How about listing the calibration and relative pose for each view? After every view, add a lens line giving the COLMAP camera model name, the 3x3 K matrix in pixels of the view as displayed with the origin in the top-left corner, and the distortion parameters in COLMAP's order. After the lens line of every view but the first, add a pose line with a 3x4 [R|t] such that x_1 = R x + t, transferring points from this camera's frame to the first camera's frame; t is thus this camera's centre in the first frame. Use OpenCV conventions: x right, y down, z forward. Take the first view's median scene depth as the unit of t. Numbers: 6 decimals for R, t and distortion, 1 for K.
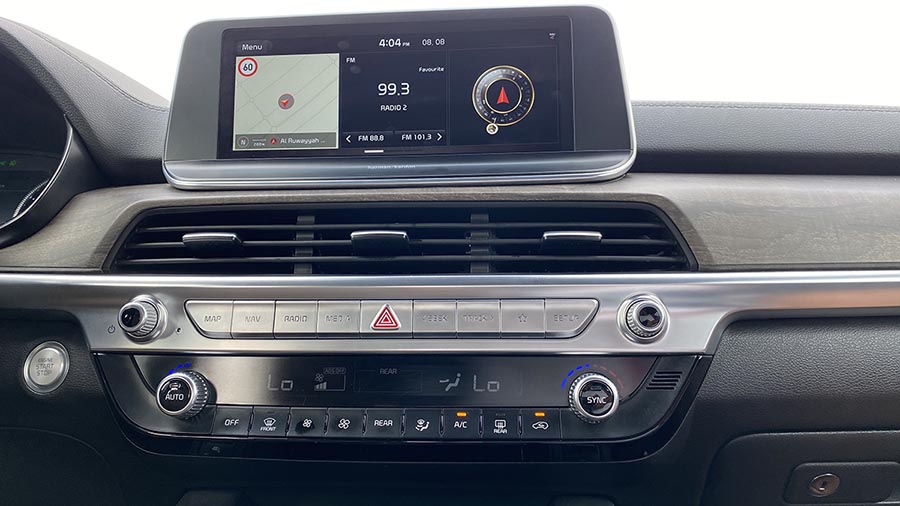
lens RADIAL K [[696.6, 0, 450.8], [0, 696.6, 252.7], [0, 0, 1]] dist [0.027659, -0.047845]
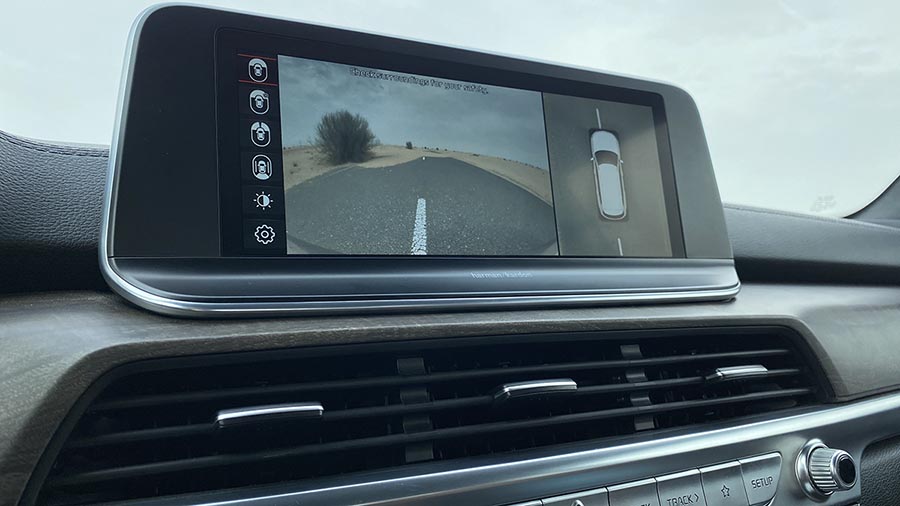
lens RADIAL K [[696.6, 0, 443.1], [0, 696.6, 249.0], [0, 0, 1]] dist [0.027659, -0.047845]
pose [[0.847413, 0.028612, 0.530162, -0.515499], [0.011813, 0.997284, -0.072705, -0.105306], [-0.530802, 0.067874, 0.844773, 0.481176]]
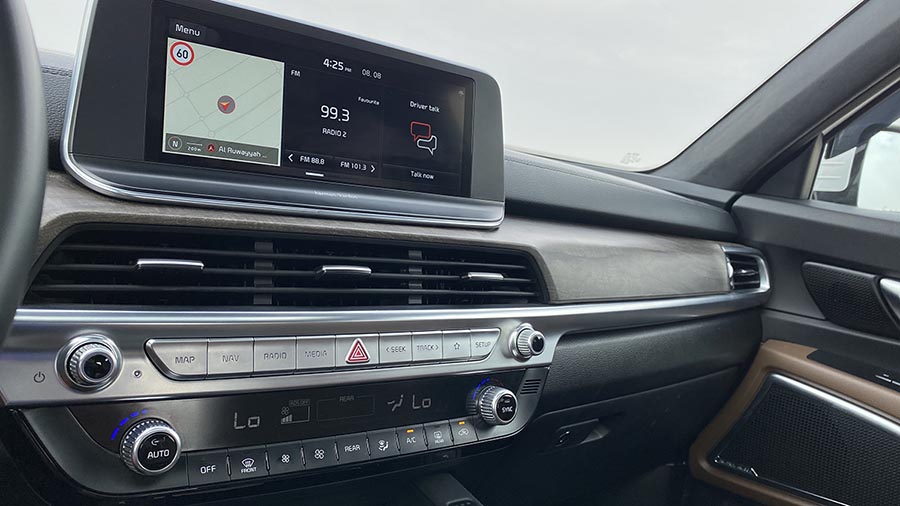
lens RADIAL K [[696.6, 0, 453.3], [0, 696.6, 254.2], [0, 0, 1]] dist [0.027659, -0.047845]
pose [[0.740959, 0.039879, 0.670365, -0.666211], [-0.131395, 0.987550, 0.086484, -0.155526], [-0.658571, -0.152164, 0.736974, 0.131611]]
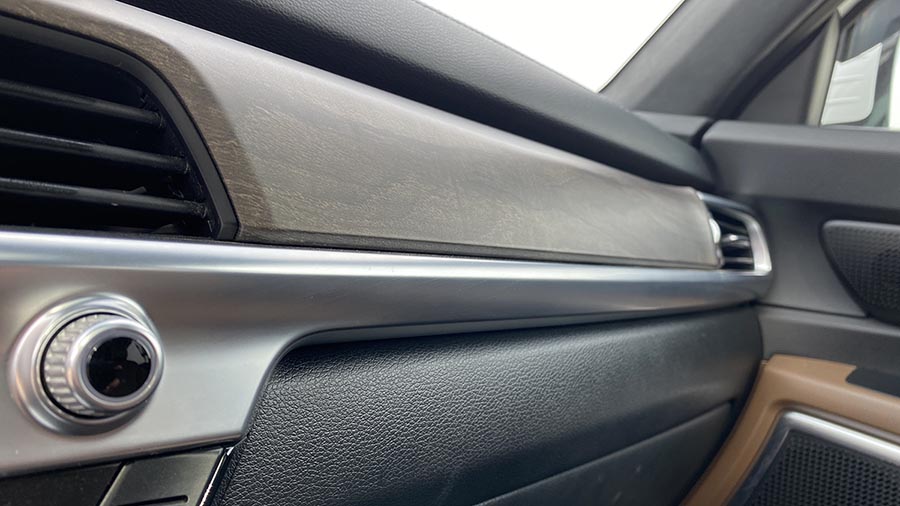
lens RADIAL K [[696.6, 0, 451.0], [0, 696.6, 254.9], [0, 0, 1]] dist [0.027659, -0.047845]
pose [[0.682997, 0.057121, 0.728184, 0.130372], [-0.101476, 0.994690, 0.017152, 0.013927], [-0.723338, -0.085608, 0.685167, 0.591975]]
